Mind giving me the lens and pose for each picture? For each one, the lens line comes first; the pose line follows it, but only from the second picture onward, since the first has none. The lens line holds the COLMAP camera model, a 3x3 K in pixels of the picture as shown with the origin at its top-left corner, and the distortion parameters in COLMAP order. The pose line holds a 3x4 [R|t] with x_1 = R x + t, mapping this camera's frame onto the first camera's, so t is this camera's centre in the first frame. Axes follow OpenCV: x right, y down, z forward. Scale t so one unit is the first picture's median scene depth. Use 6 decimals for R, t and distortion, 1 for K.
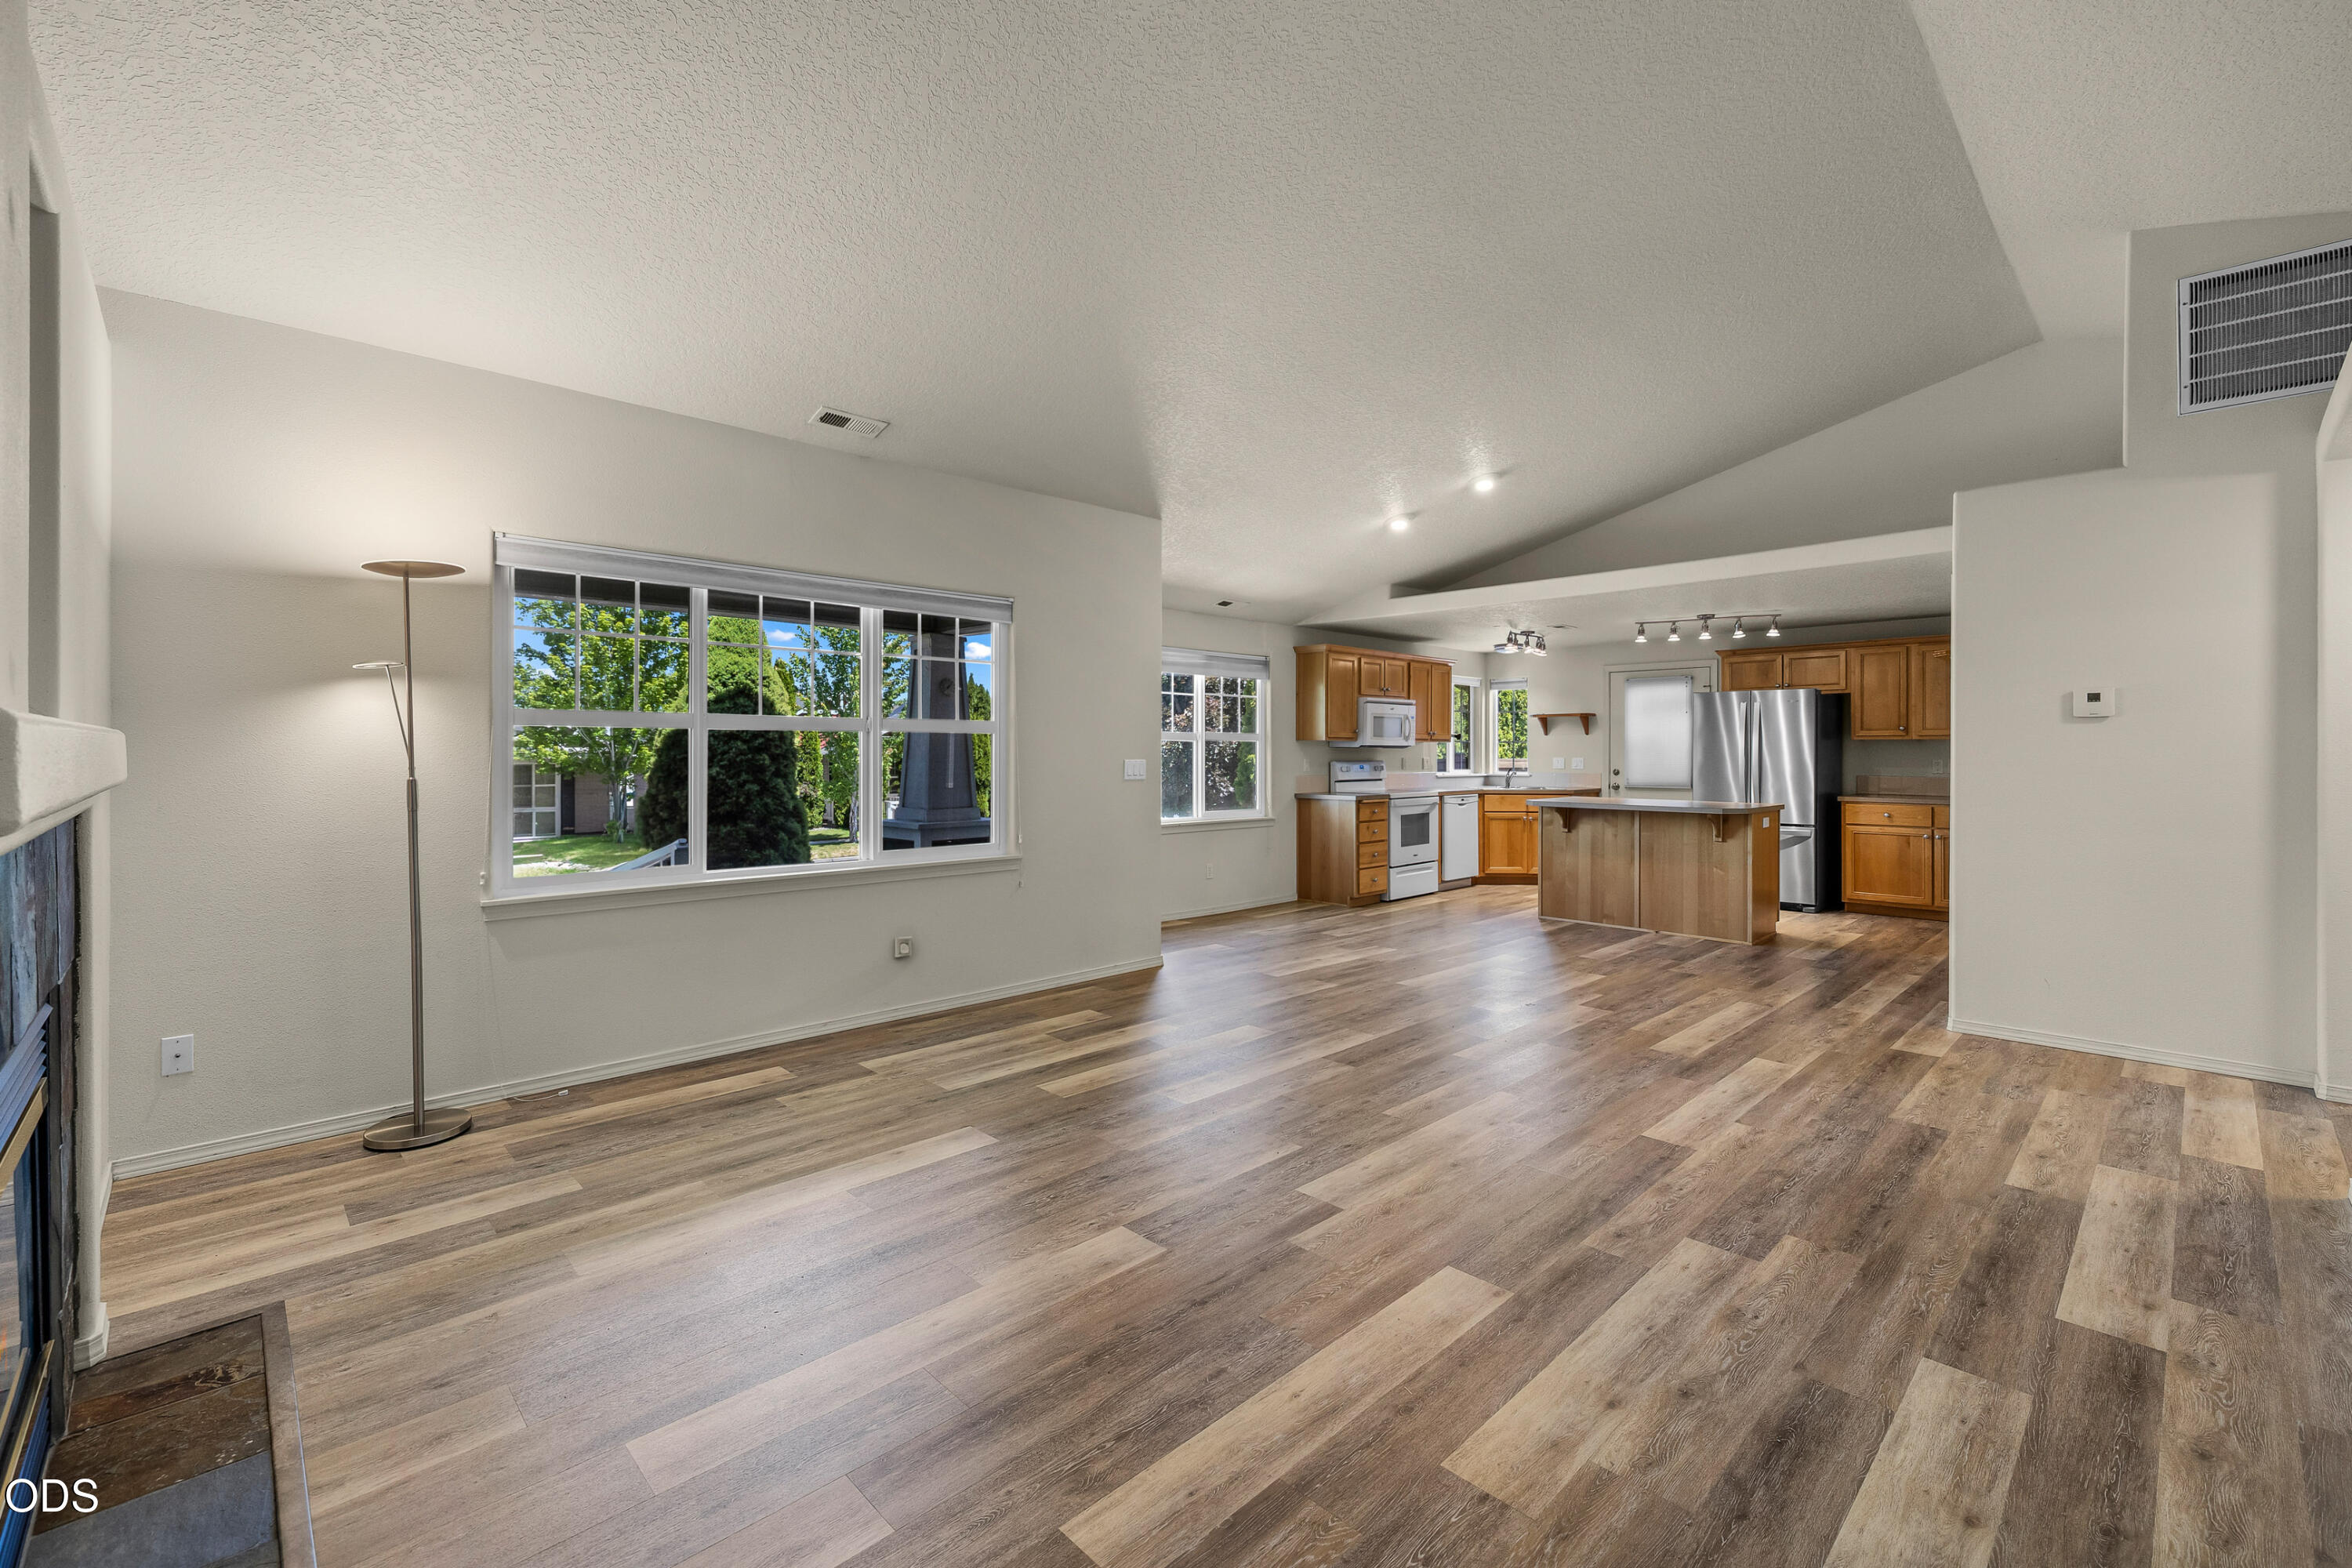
lens RADIAL K [[1007.9, 0, 1177.9], [0, 1007.9, 762.8], [0, 0, 1]] dist [0.002259, 0.000599]
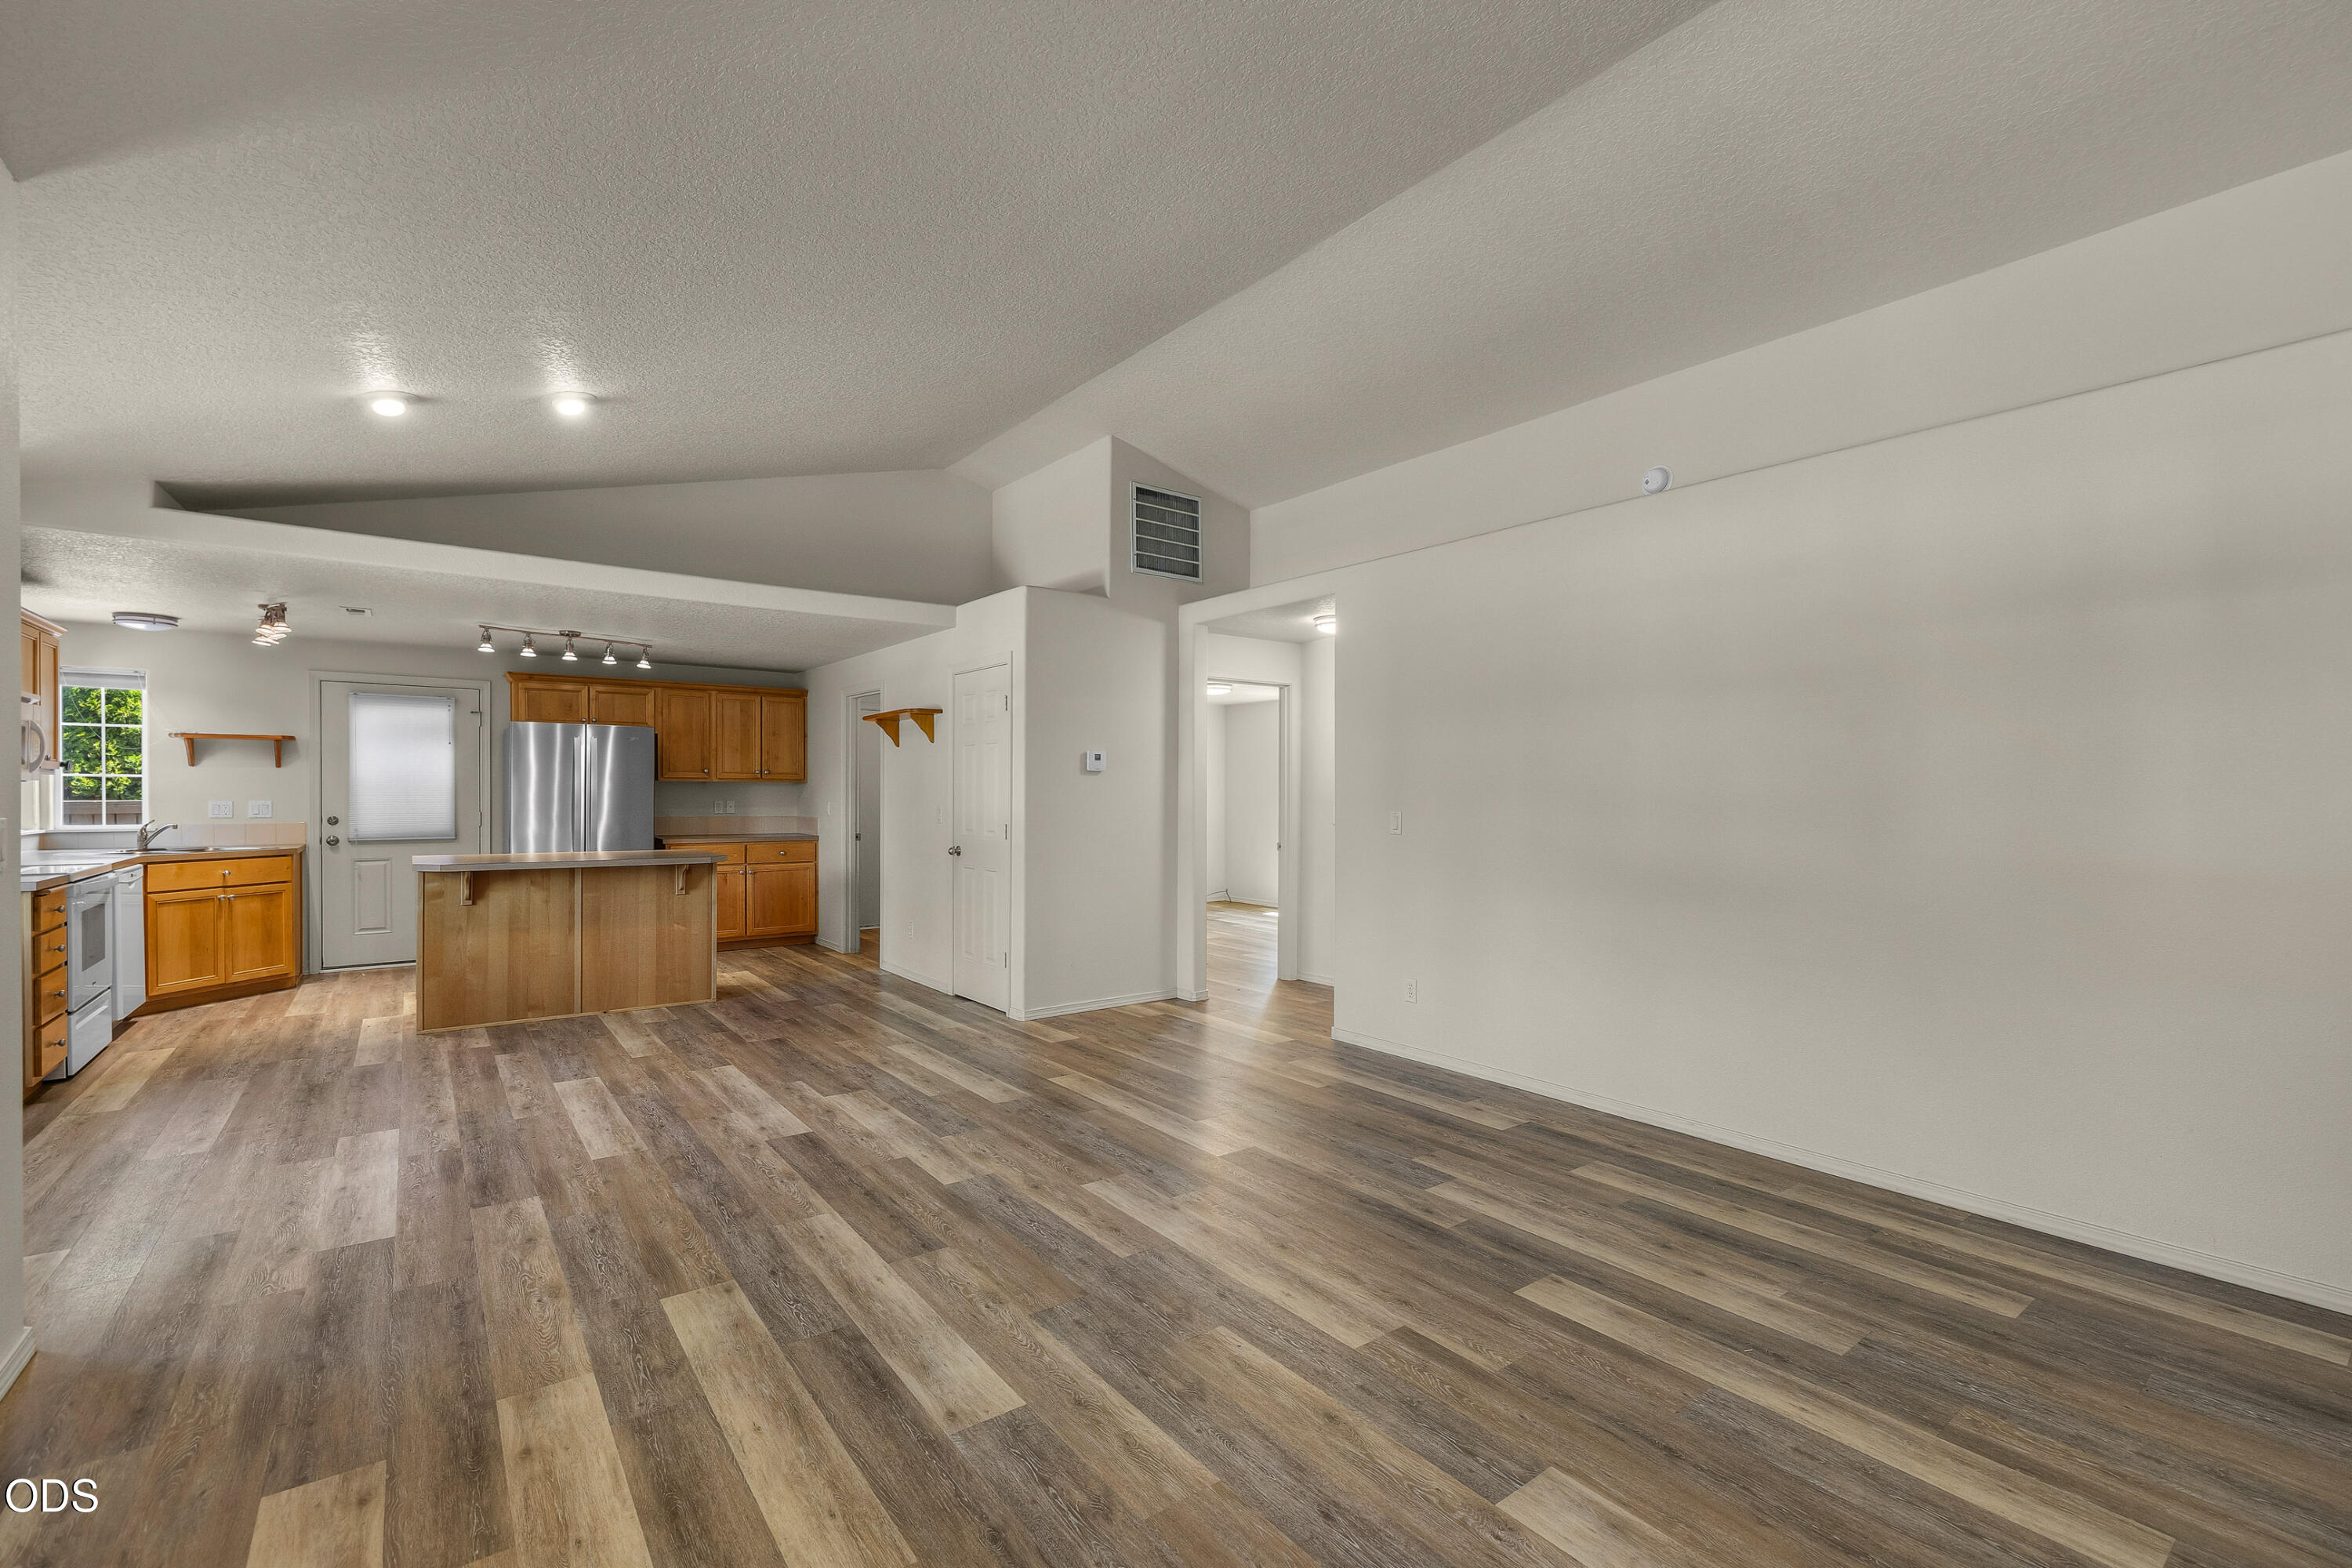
lens RADIAL K [[1007.9, 0, 1184.0], [0, 1007.9, 807.6], [0, 0, 1]] dist [0.002259, 0.000599]
pose [[0.120393, -0.013347, 0.992637, -0.539783], [0.006651, 0.999898, 0.012638, -0.012768], [-0.992704, 0.005080, 0.120470, 0.812862]]
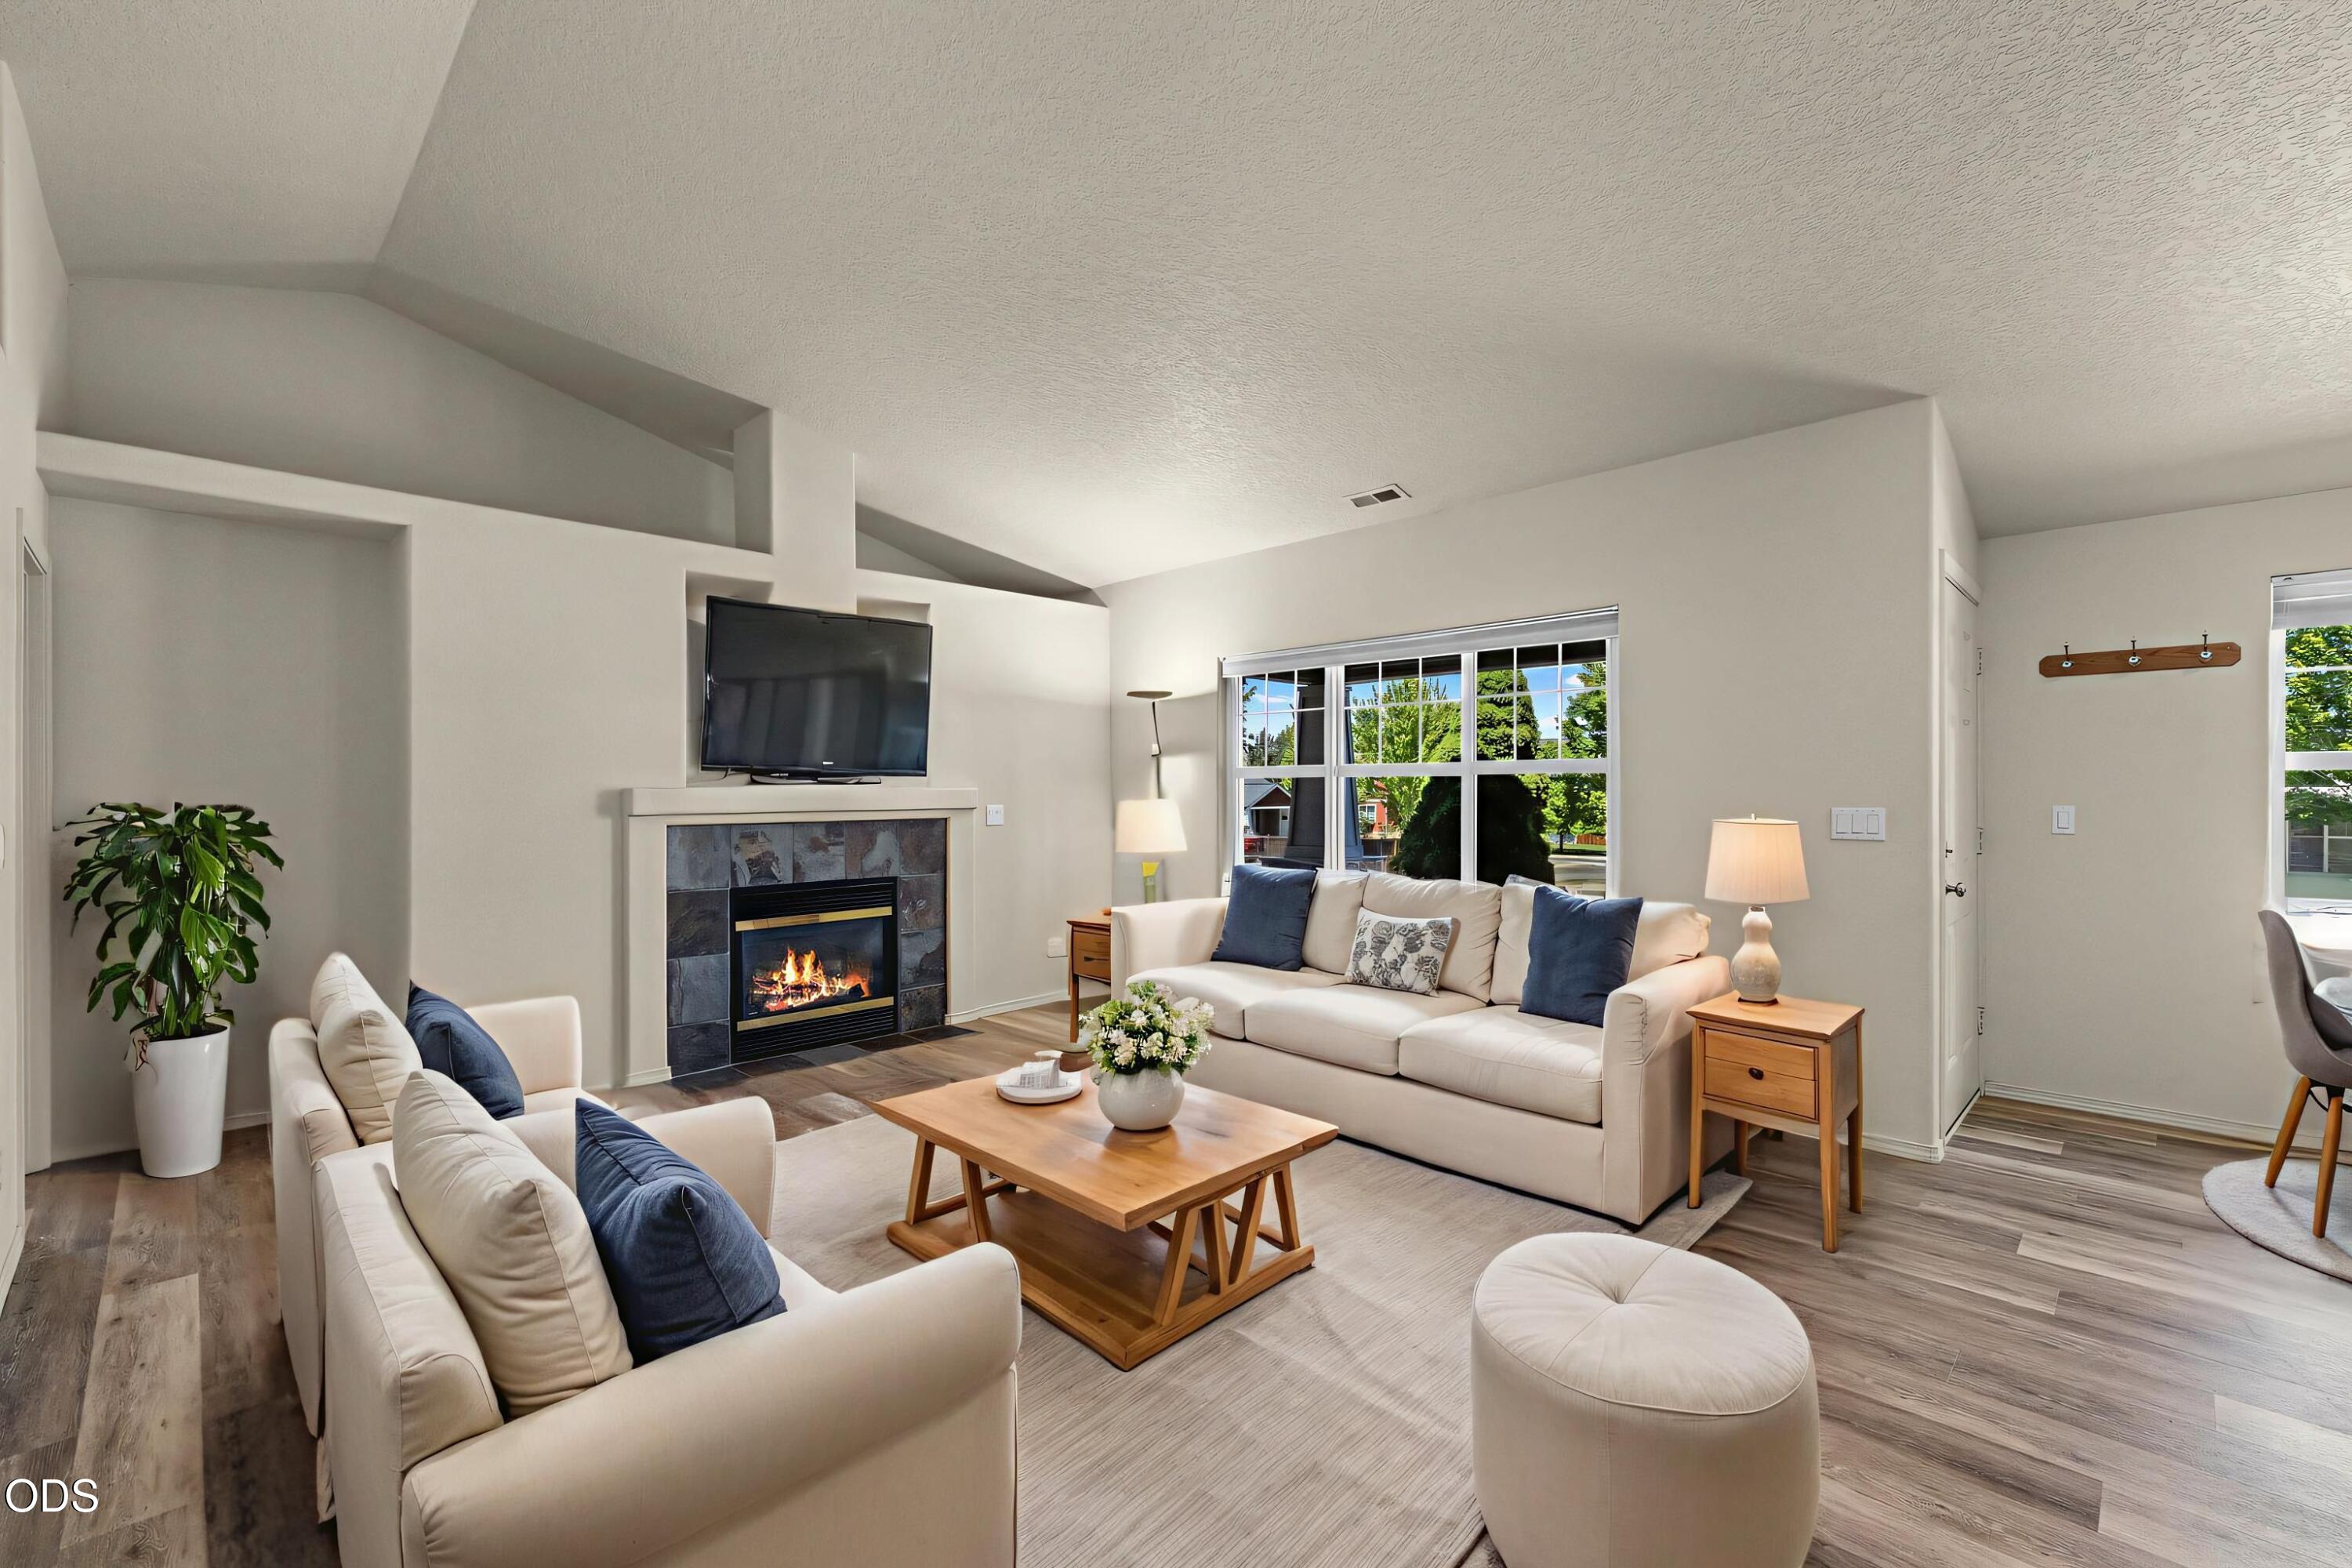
lens RADIAL K [[990.5, 0, 1175.5], [0, 990.5, 800.0], [0, 0, 1]] dist [0.001079, -0.000185]
pose [[0.007988, 0.001240, -0.999967, 0.870532], [-0.006997, 0.999975, 0.001184, -0.005337], [0.999944, 0.006987, 0.007996, 0.885371]]
